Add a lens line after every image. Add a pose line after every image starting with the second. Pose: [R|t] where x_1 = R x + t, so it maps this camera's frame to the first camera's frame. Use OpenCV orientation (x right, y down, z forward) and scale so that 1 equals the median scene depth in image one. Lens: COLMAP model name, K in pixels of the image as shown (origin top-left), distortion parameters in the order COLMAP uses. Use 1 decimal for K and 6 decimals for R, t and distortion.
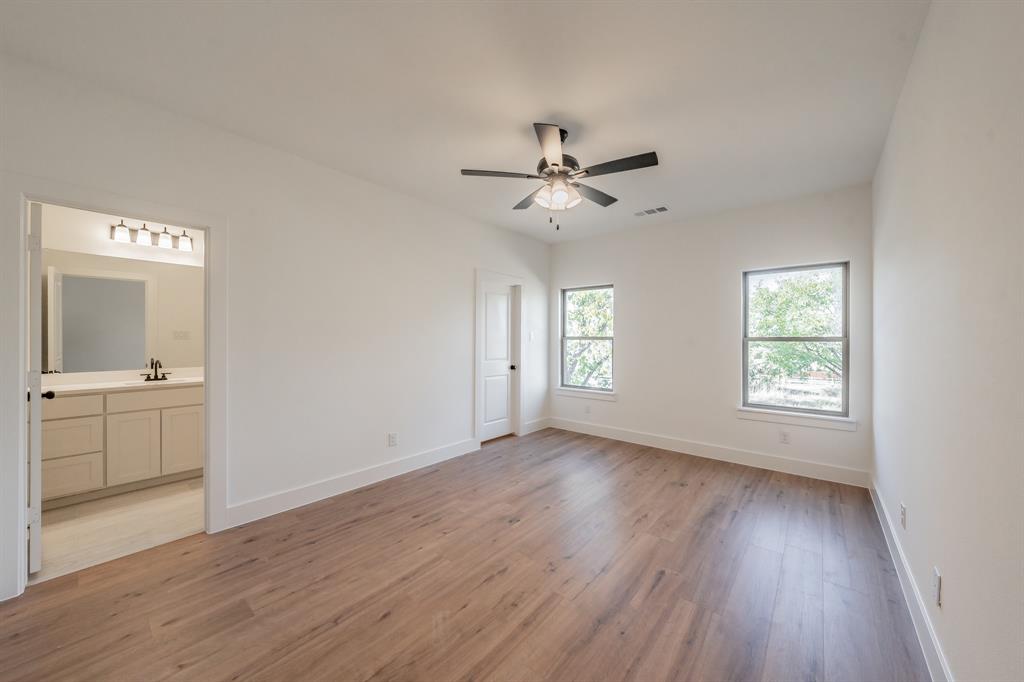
lens RADIAL K [[355.6, 0, 519.5], [0, 355.6, 337.3], [0, 0, 1]] dist [-0.000513, -0.000026]
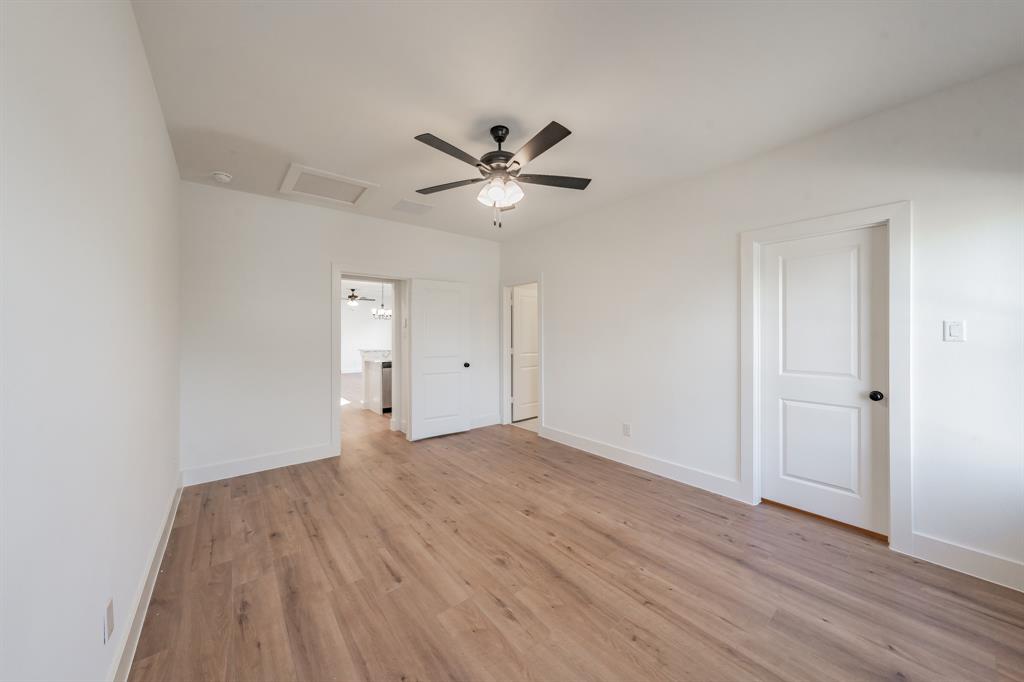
lens RADIAL K [[355.6, 0, 519.5], [0, 355.6, 337.3], [0, 0, 1]] dist [-0.000513, -0.000026]
pose [[-0.174050, 0.006047, -0.984718, 0.827518], [0.004315, 0.999976, 0.005378, 0.003306], [0.984727, -0.003313, -0.174072, 0.960767]]
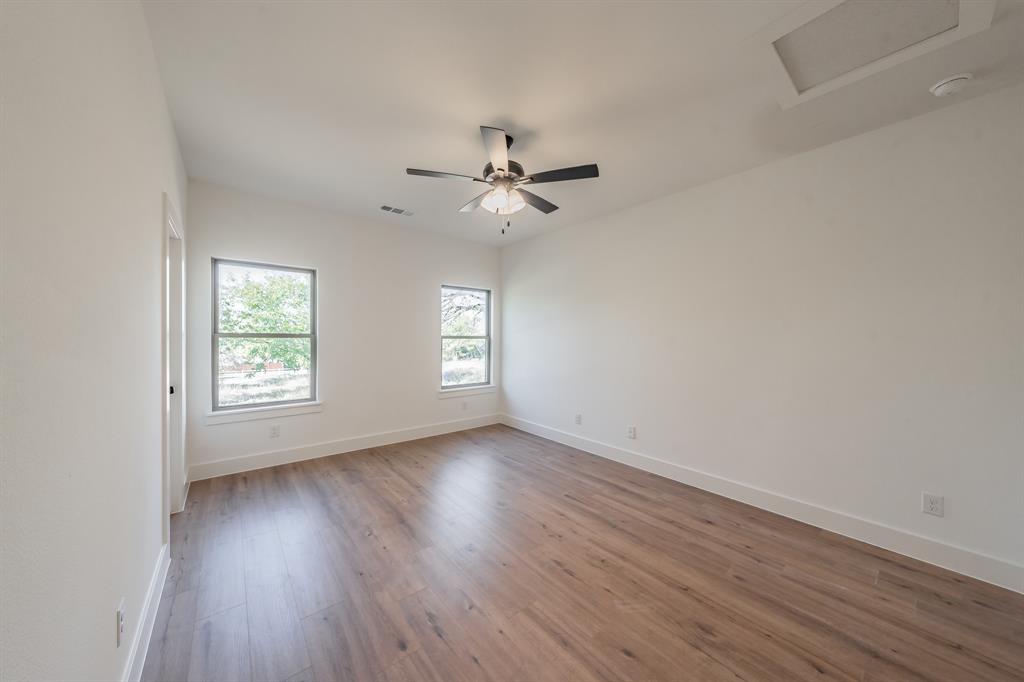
lens RADIAL K [[355.6, 0, 519.5], [0, 355.6, 337.3], [0, 0, 1]] dist [-0.000513, -0.000026]
pose [[0.173032, -0.000727, 0.984916, -0.703336], [-0.011283, 0.999933, 0.002721, 0.000194], [-0.984852, -0.011583, 0.173012, 0.611020]]
